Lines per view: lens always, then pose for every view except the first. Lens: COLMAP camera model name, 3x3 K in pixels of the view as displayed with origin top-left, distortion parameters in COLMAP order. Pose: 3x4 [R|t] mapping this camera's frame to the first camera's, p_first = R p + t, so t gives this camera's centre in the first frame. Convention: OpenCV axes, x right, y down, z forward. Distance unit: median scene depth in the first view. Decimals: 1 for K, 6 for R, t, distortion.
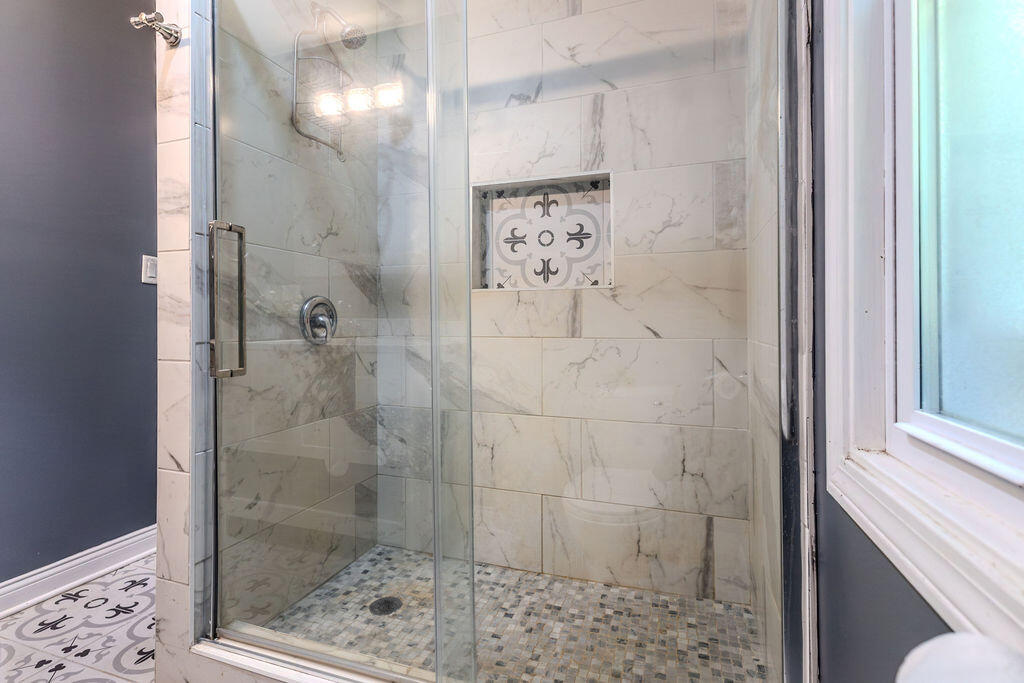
lens RADIAL K [[486.6, 0, 516.3], [0, 486.6, 319.6], [0, 0, 1]] dist [0.001042, 0.000065]
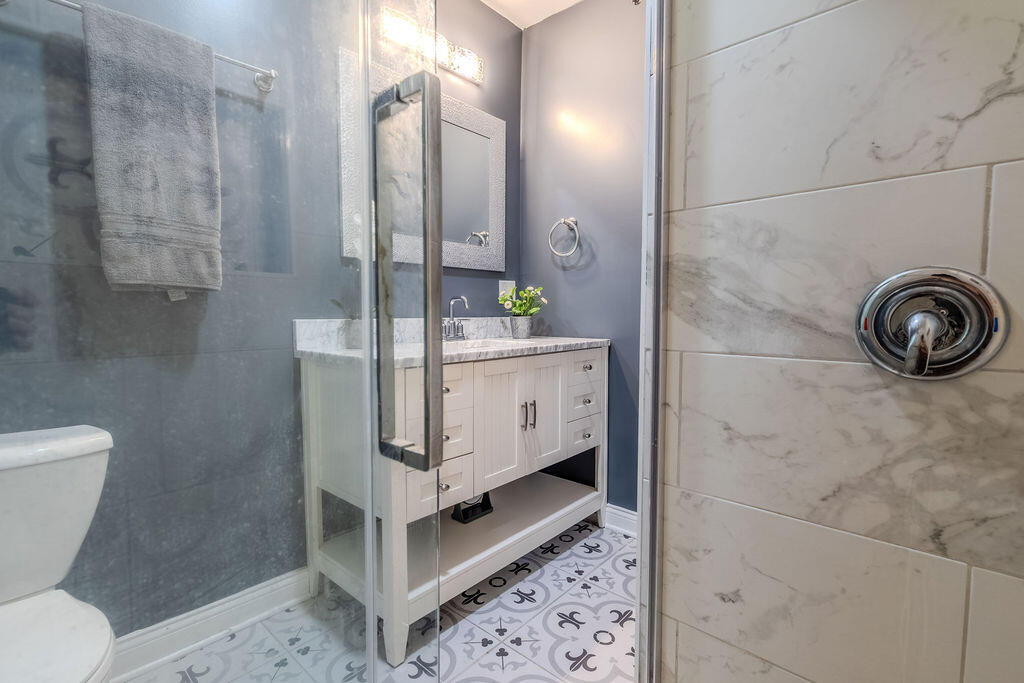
lens RADIAL K [[456.3, 0, 495.3], [0, 456.3, 342.6], [0, 0, 1]] dist [0.002435, 0.000241]
pose [[-0.403981, 0.058937, -0.912867, 0.127140], [0.005008, 0.998050, 0.062221, -0.009801], [0.914754, 0.020565, -0.403489, 0.865641]]
